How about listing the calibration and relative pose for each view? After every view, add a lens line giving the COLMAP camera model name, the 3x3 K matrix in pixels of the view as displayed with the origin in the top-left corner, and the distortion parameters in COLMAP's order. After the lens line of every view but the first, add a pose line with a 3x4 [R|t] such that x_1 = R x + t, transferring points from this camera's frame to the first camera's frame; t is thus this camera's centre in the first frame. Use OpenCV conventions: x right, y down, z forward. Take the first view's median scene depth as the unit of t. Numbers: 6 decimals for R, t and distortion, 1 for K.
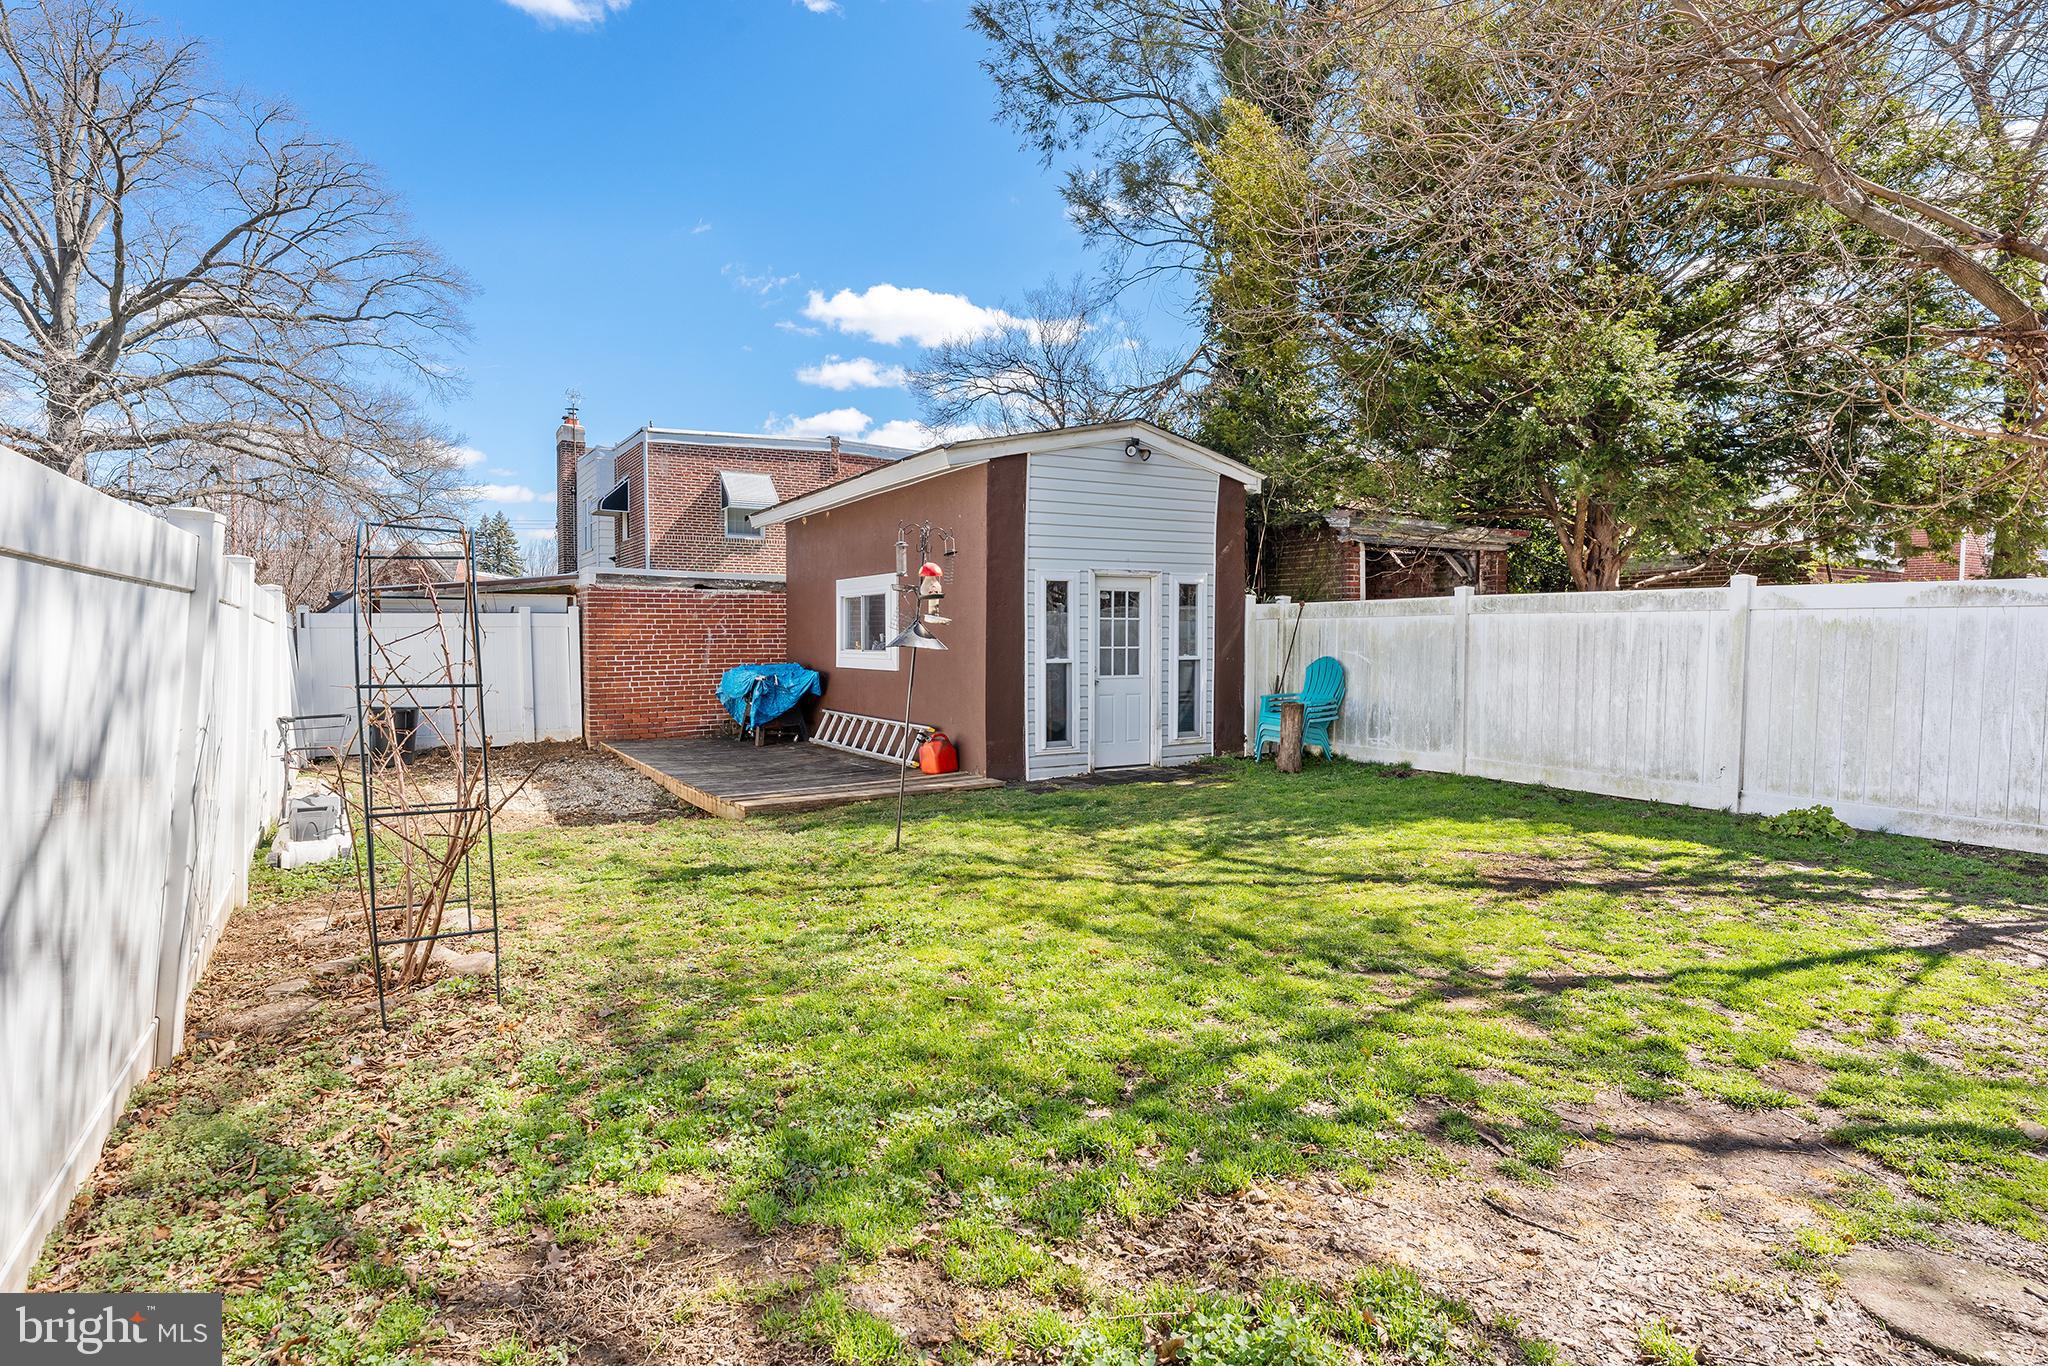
lens RADIAL K [[1070.8, 0, 999.3], [0, 1070.8, 671.1], [0, 0, 1]] dist [0.002319, 0.000233]
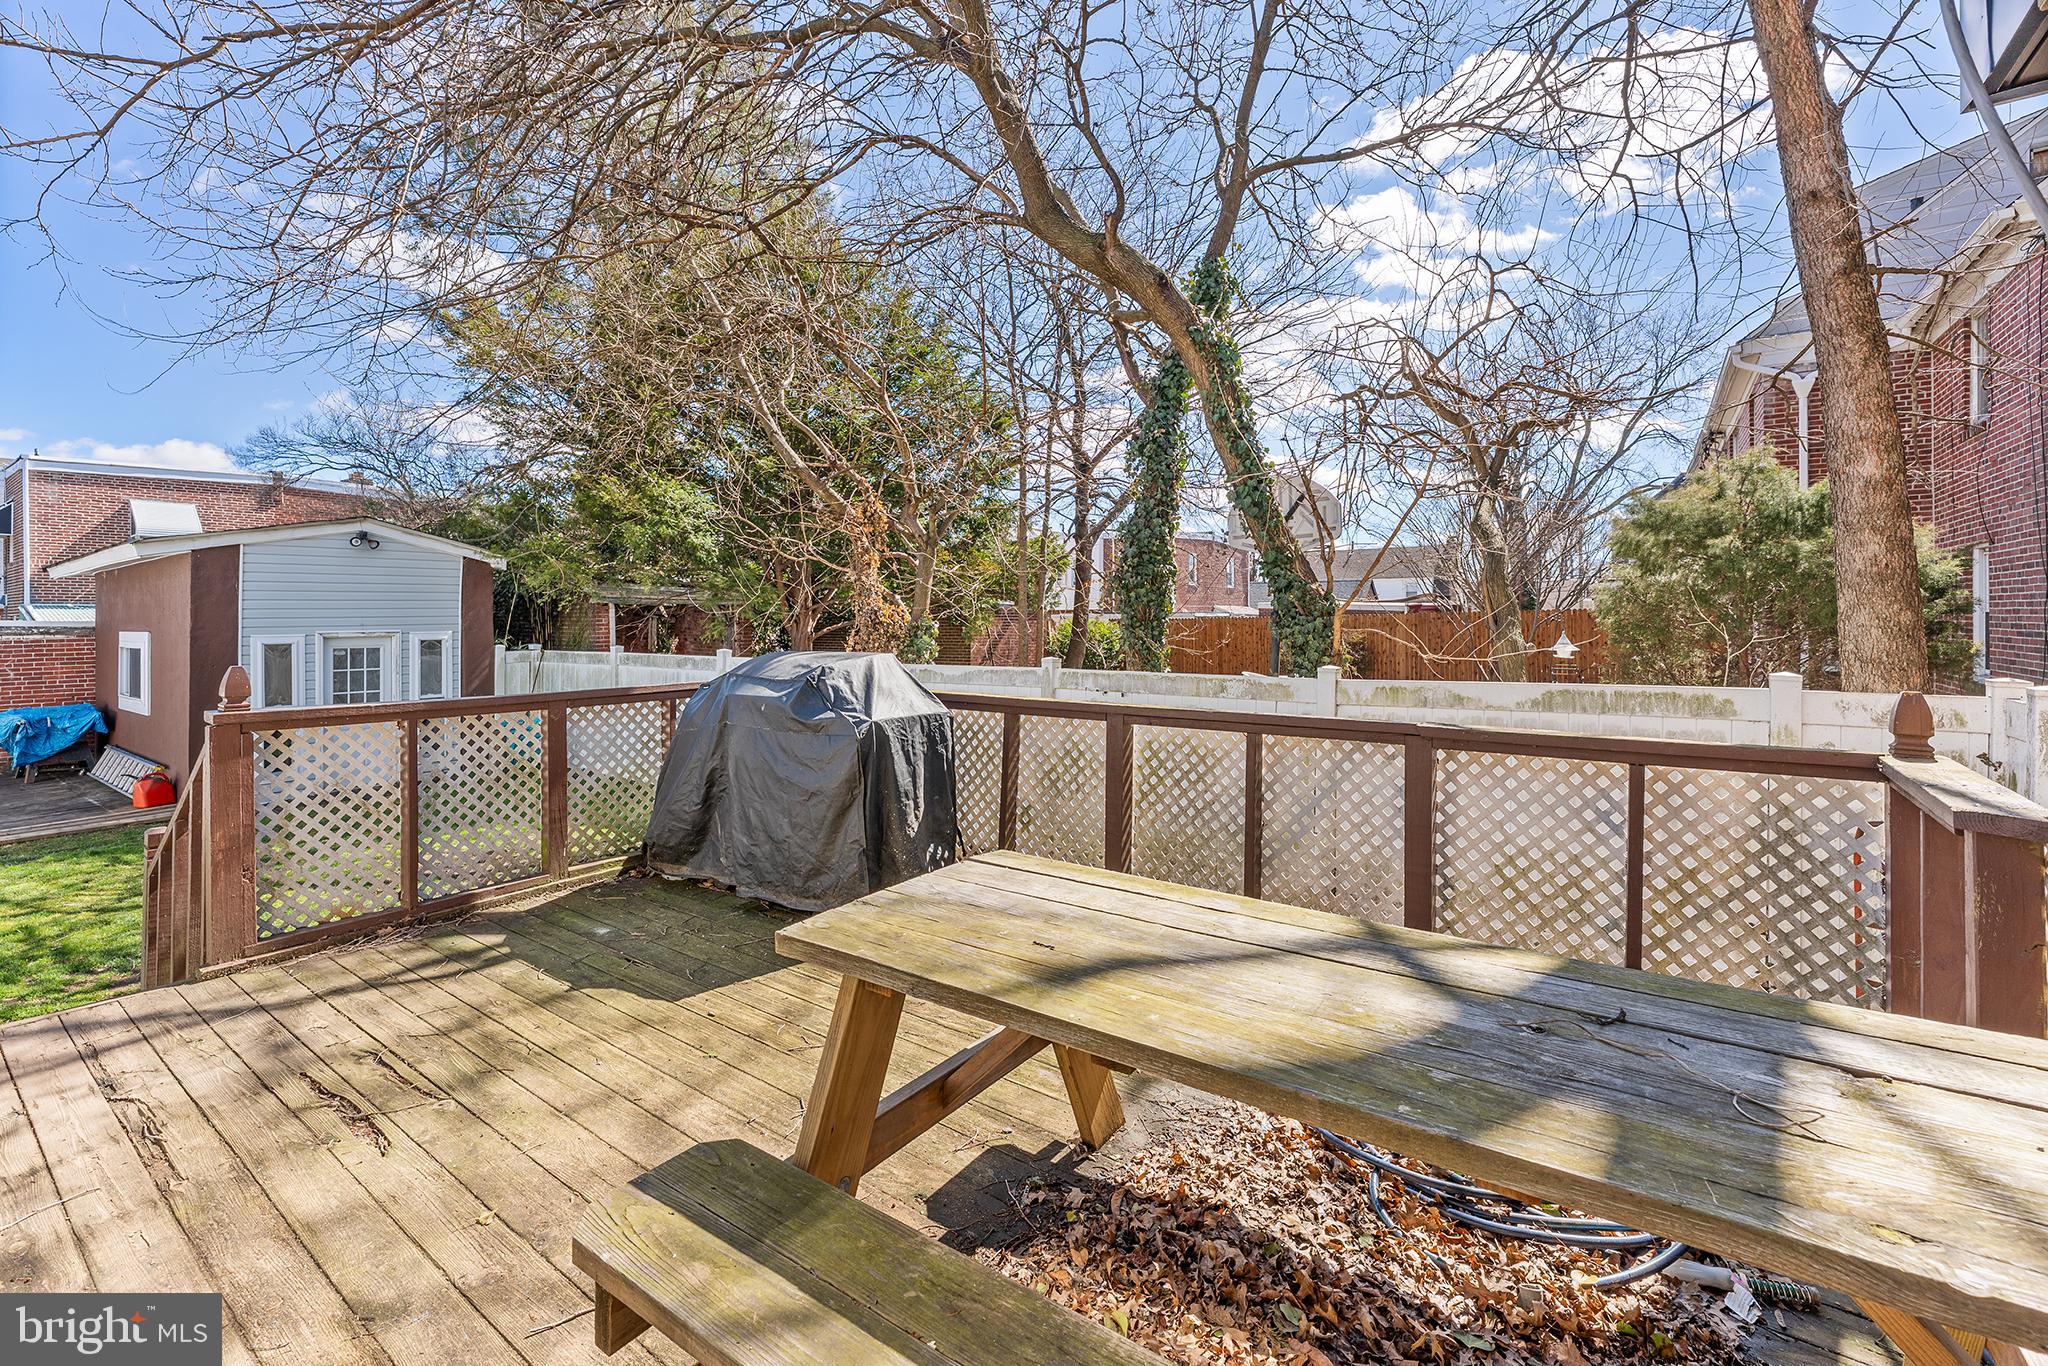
lens RADIAL K [[872.0, 0, 1029.2], [0, 872.0, 611.8], [0, 0, 1]] dist [0.001482, 0.000402]
pose [[0.918696, -0.004086, 0.394943, 0.418208], [0.017135, 0.999417, -0.029519, -0.069949], [-0.394592, 0.033886, 0.918231, -0.269024]]
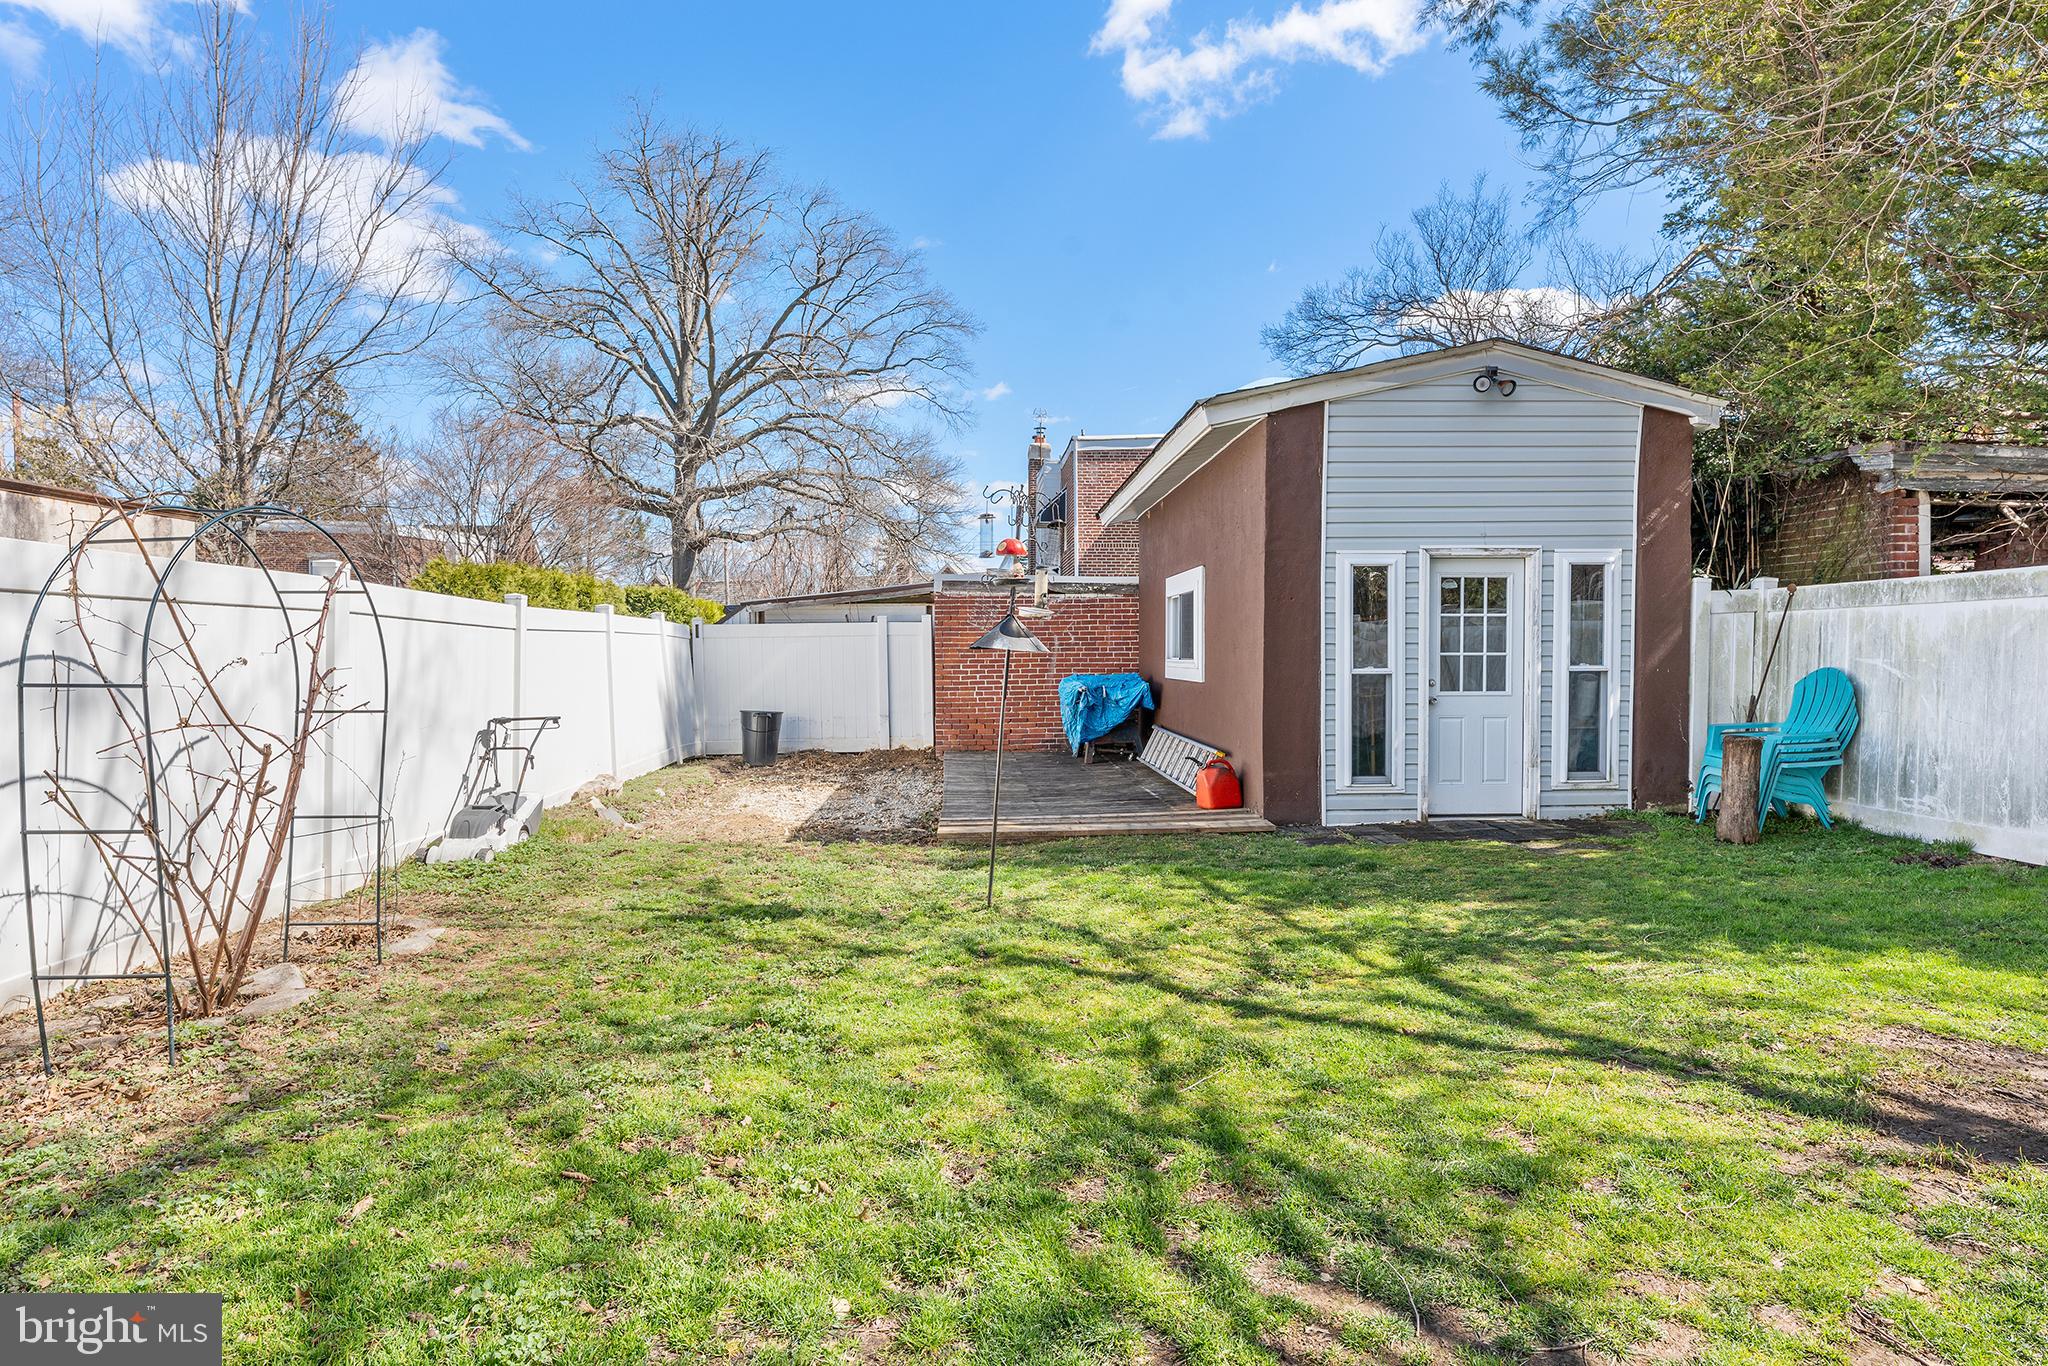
lens RADIAL K [[1070.8, 0, 1021.5], [0, 1070.8, 680.2], [0, 0, 1]] dist [0.002319, 0.000233]
pose [[0.883956, 0.010152, -0.467460, 0.173713], [-0.011871, 0.999929, -0.000731, 0.000421], [0.467419, 0.006195, 0.884014, 0.190531]]
